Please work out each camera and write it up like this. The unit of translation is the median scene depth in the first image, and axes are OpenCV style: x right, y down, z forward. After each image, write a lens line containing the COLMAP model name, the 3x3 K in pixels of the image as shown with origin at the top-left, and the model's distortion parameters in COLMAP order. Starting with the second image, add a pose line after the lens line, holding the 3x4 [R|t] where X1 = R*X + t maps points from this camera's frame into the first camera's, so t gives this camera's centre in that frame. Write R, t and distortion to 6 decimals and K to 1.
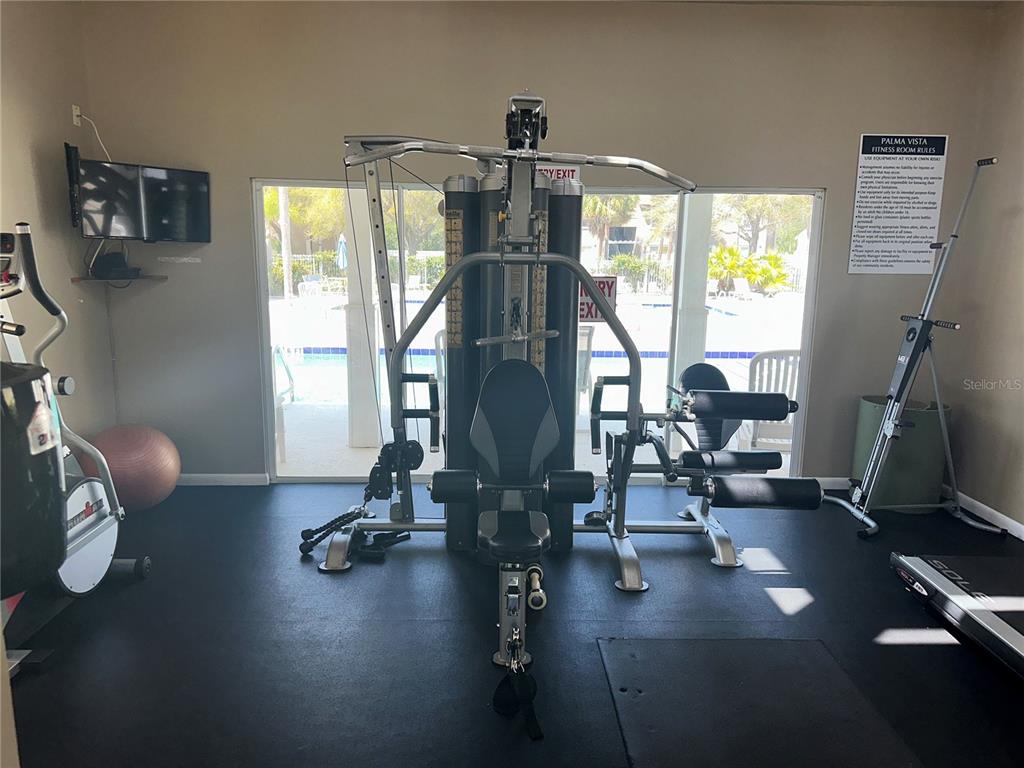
lens RADIAL K [[713.8, 0, 512.6], [0, 713.8, 384.9], [0, 0, 1]] dist [0.030179, -0.032688]
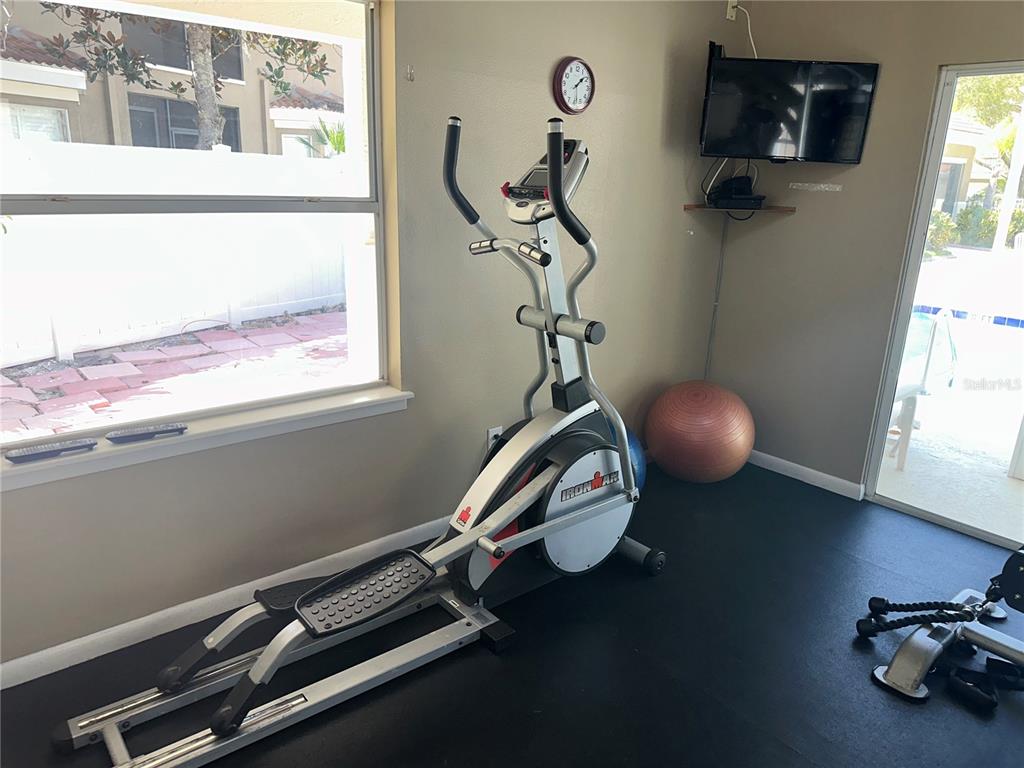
lens RADIAL K [[713.8, 0, 508.9], [0, 713.8, 384.9], [0, 0, 1]] dist [0.030179, -0.032688]
pose [[0.615439, 0.229080, -0.754160, -0.041176], [-0.170165, 0.972884, 0.156654, -0.037702], [0.769597, 0.031921, 0.637732, 0.305549]]
